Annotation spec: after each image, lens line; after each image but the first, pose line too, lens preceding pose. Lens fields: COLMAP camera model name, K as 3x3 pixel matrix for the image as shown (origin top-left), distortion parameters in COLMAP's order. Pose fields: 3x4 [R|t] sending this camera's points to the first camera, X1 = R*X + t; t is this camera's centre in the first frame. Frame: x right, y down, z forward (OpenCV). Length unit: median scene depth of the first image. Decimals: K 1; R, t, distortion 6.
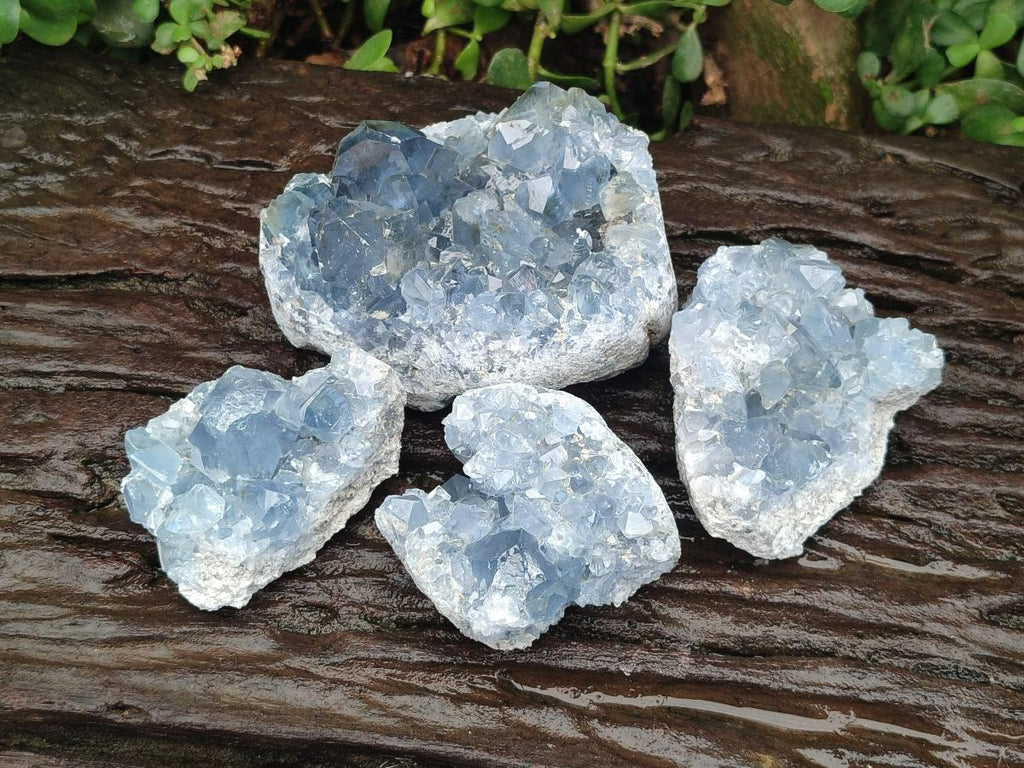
lens RADIAL K [[1516.4, 0, 512.0], [0, 1516.4, 384.0], [0, 0, 1]] dist [0.429846, -3.375109]
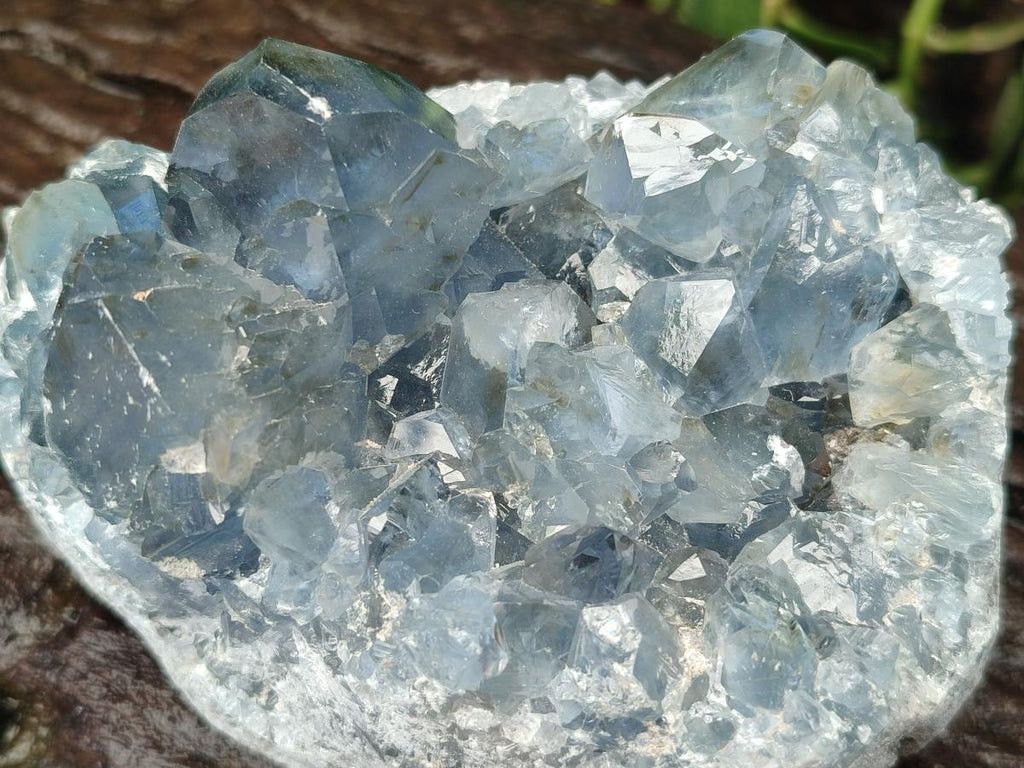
lens RADIAL K [[1569.7, 0, 526.5], [0, 1569.7, 381.5], [0, 0, 1]] dist [0.204630, -1.564278]
pose [[0.969957, 0.218346, -0.107277, 0.023208], [-0.214431, 0.975612, 0.046906, -0.120270], [0.114903, -0.022493, 0.993122, 0.615911]]
